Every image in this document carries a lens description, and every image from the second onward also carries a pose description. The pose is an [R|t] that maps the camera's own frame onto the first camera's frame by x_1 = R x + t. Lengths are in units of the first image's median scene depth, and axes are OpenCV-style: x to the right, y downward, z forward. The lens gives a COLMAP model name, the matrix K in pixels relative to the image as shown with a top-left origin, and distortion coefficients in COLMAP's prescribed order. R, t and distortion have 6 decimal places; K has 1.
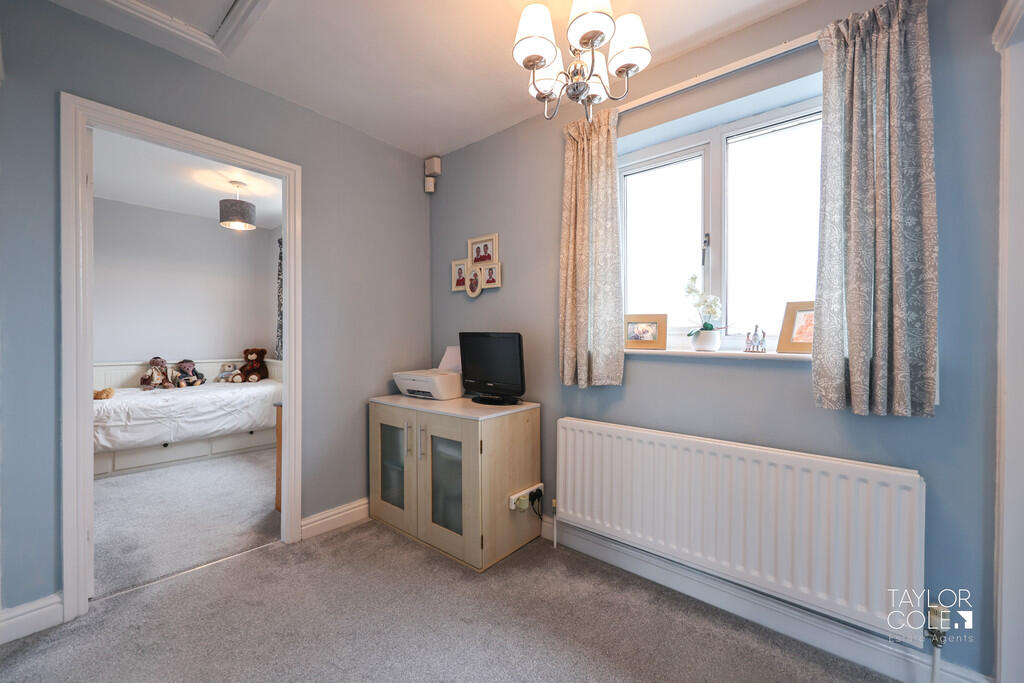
lens RADIAL K [[407.7, 0, 511.1], [0, 407.7, 338.5], [0, 0, 1]] dist [-0.003025, 0.000024]
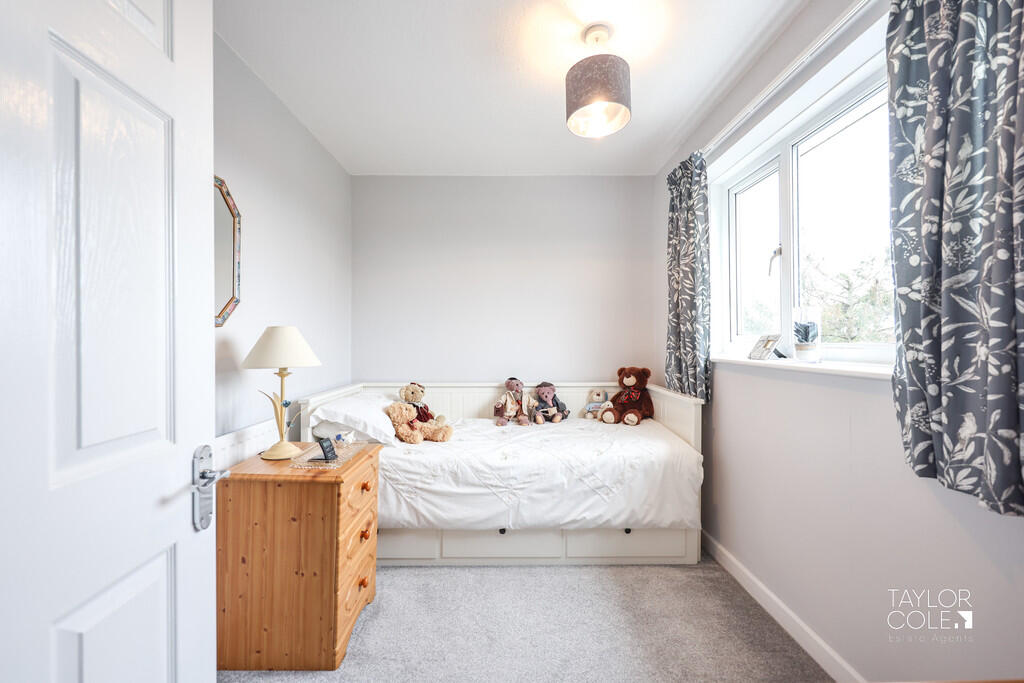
lens RADIAL K [[407.7, 0, 511.4], [0, 407.7, 340.8], [0, 0, 1]] dist [-0.003025, 0.000024]
pose [[0.659296, -0.007837, -0.751843, -0.335090], [0.003080, 0.999965, -0.007722, -0.014170], [0.751877, 0.002775, 0.659297, 0.531463]]
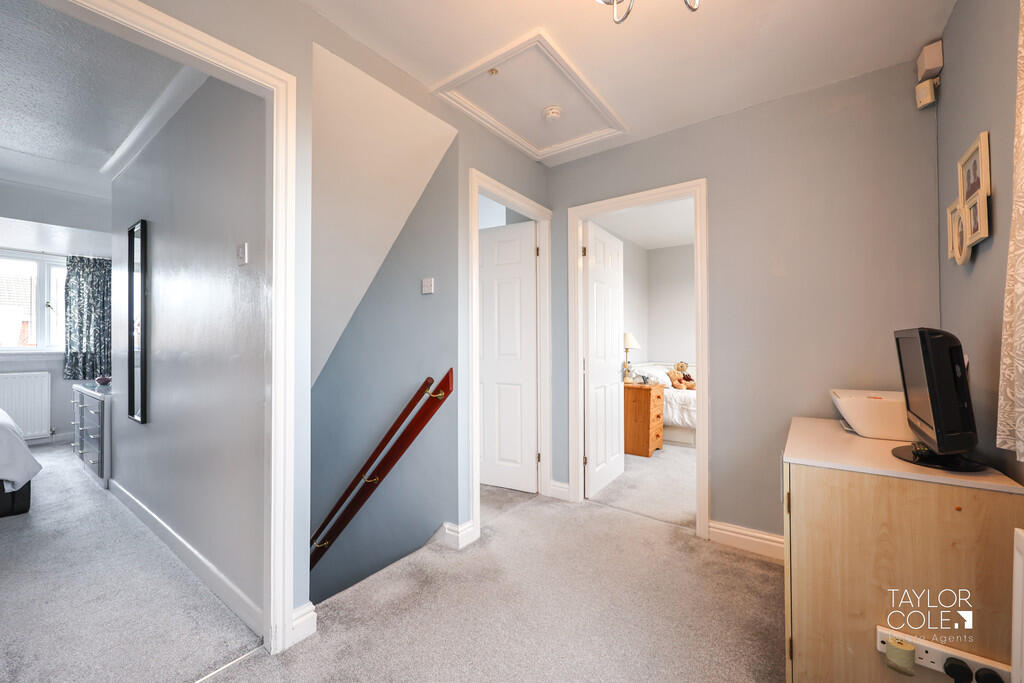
lens RADIAL K [[407.7, 0, 511.5], [0, 407.7, 345.4], [0, 0, 1]] dist [-0.003025, 0.000024]
pose [[0.063434, -0.005780, -0.997969, 0.273979], [-0.004329, 0.999972, -0.006067, 0.007398], [0.997977, 0.004705, 0.063407, 0.248247]]
